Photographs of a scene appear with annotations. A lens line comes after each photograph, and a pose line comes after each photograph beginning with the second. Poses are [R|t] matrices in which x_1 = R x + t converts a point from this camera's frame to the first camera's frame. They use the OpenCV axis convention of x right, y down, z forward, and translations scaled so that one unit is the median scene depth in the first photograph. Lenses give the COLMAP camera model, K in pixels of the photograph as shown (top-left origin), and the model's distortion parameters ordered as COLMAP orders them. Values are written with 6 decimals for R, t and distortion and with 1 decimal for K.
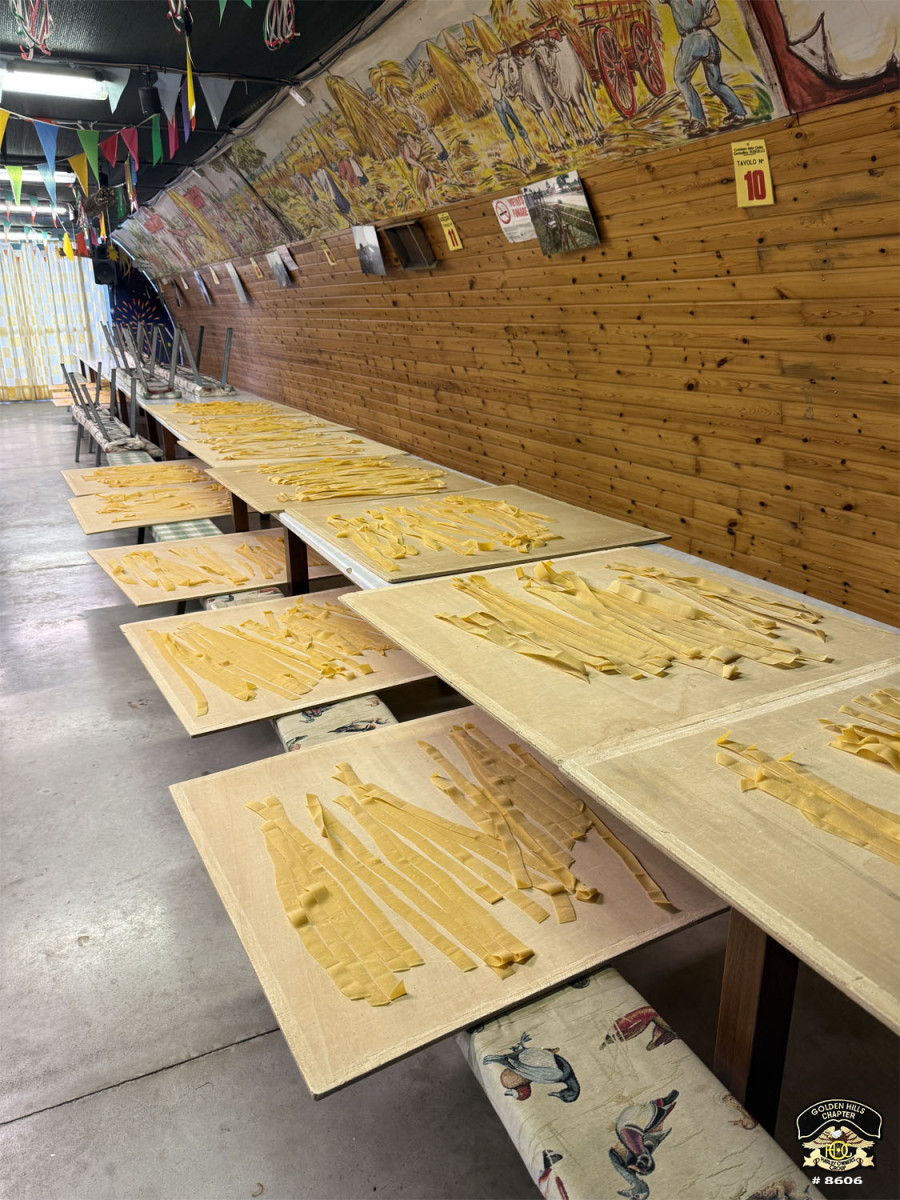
lens RADIAL K [[845.3, 0, 450.0], [0, 845.3, 600.0], [0, 0, 1]] dist [-0.000494, -0.011856]
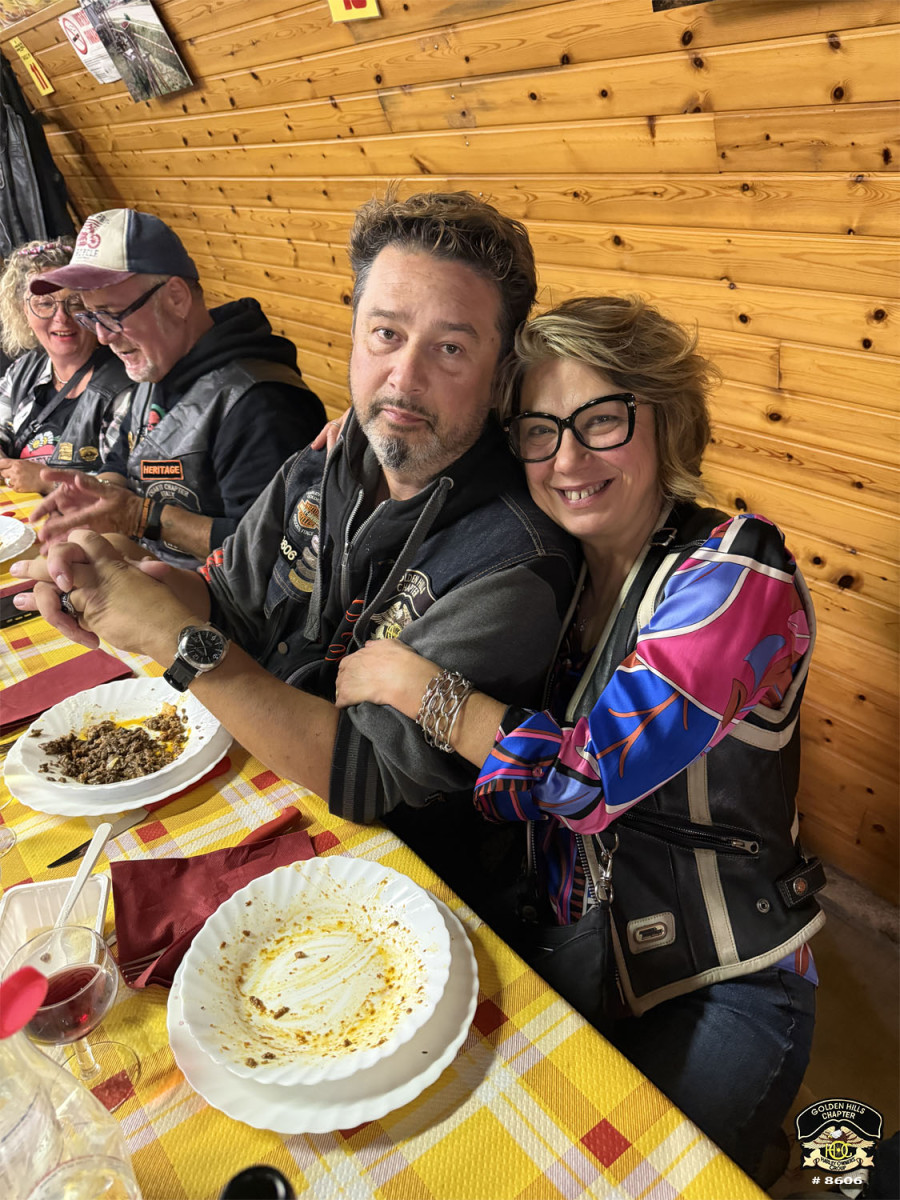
lens RADIAL K [[845.3, 0, 450.0], [0, 845.3, 600.0], [0, 0, 1]] dist [-0.000494, -0.011856]
pose [[0.975800, -0.111723, 0.187968, 0.200754], [0.082607, 0.984268, 0.156181, -0.102243], [-0.202460, -0.136874, 0.969678, 0.242851]]
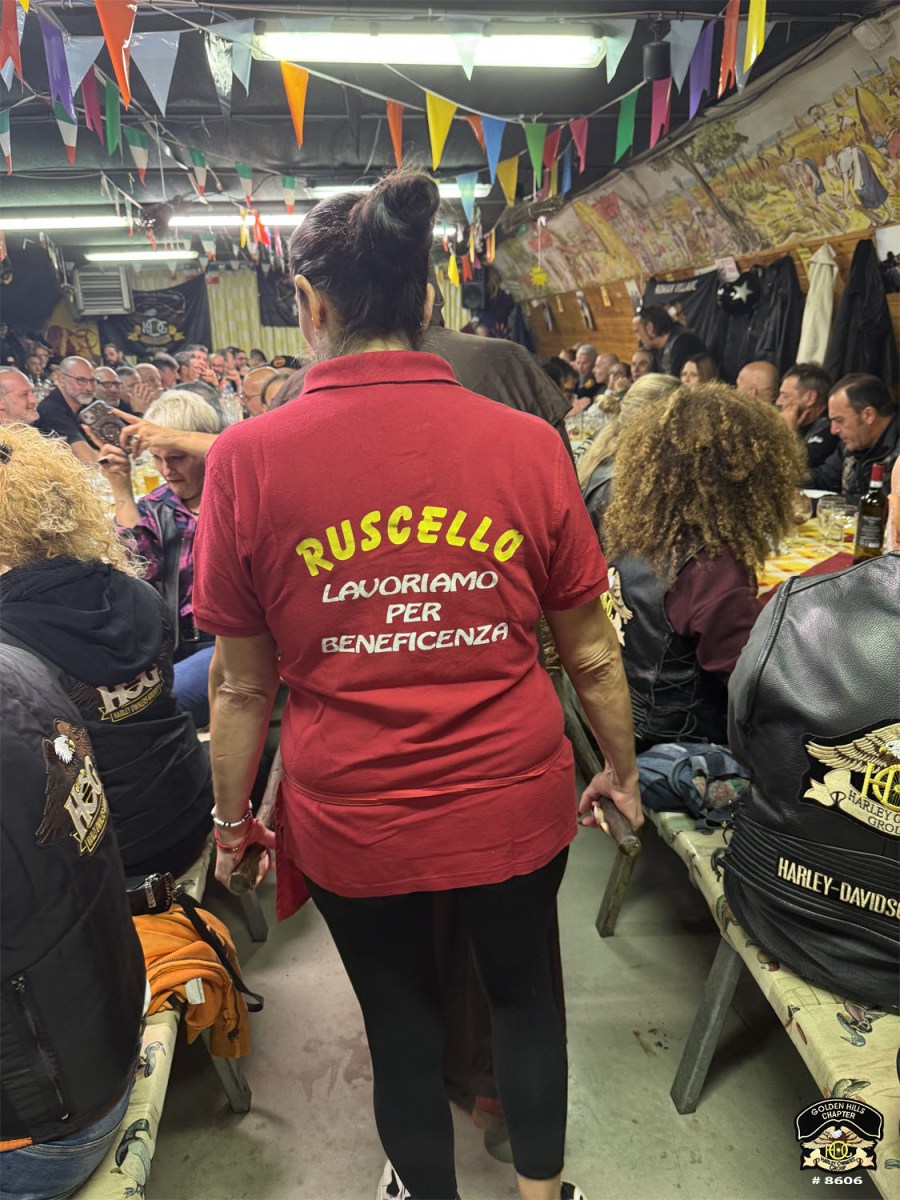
lens RADIAL K [[856.0, 0, 456.6], [0, 856.0, 602.2], [0, 0, 1]] dist [-0.002125, -0.006727]
pose [[0.940587, 0.084853, -0.328780, -0.289609], [-0.090043, 0.995938, -0.000561, -0.149627], [0.327397, 0.030132, 0.944406, 0.338146]]
